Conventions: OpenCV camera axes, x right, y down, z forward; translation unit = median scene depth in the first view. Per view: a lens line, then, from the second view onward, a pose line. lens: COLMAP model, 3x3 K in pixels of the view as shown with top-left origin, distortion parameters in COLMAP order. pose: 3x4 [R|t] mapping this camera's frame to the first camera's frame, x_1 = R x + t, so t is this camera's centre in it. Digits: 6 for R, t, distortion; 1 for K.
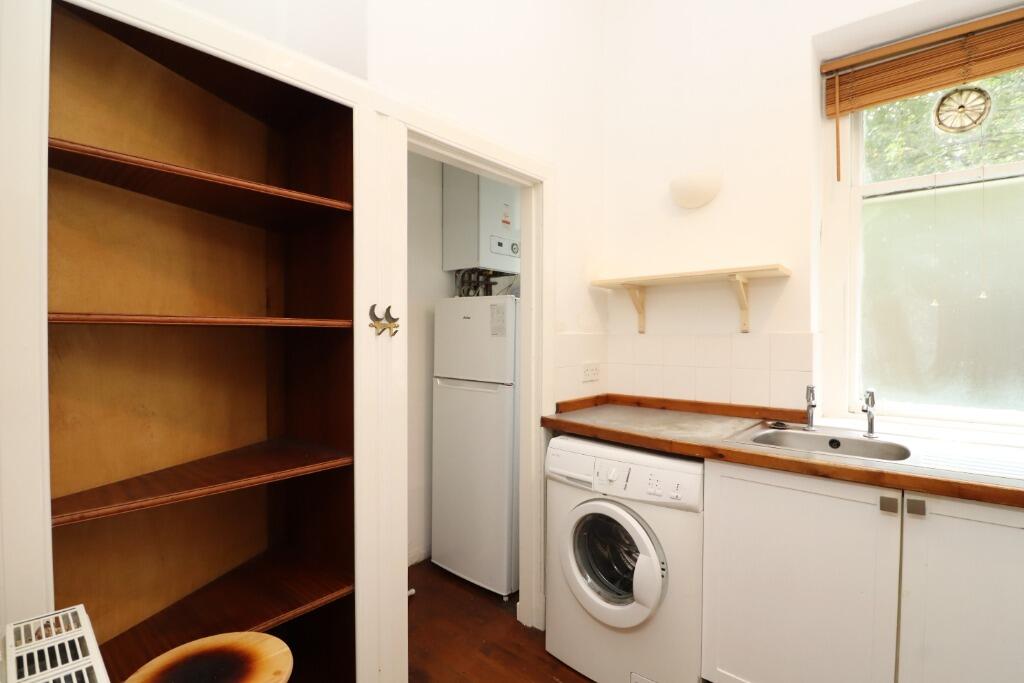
lens RADIAL K [[487.5, 0, 522.0], [0, 487.5, 344.5], [0, 0, 1]] dist [-0.000211, -0.015112]
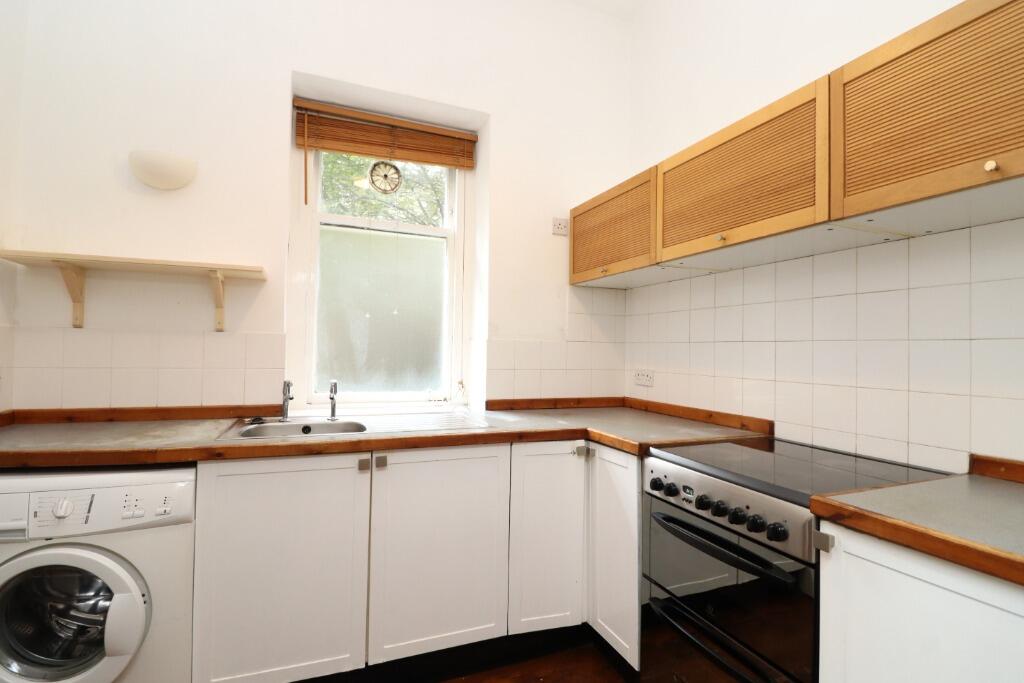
lens RADIAL K [[487.5, 0, 522.0], [0, 487.5, 344.5], [0, 0, 1]] dist [-0.000211, -0.015112]
pose [[0.436383, 0.021333, 0.899508, -0.173251], [-0.001955, 0.999739, -0.022762, 0.025736], [-0.899759, 0.008174, 0.436311, 0.029719]]
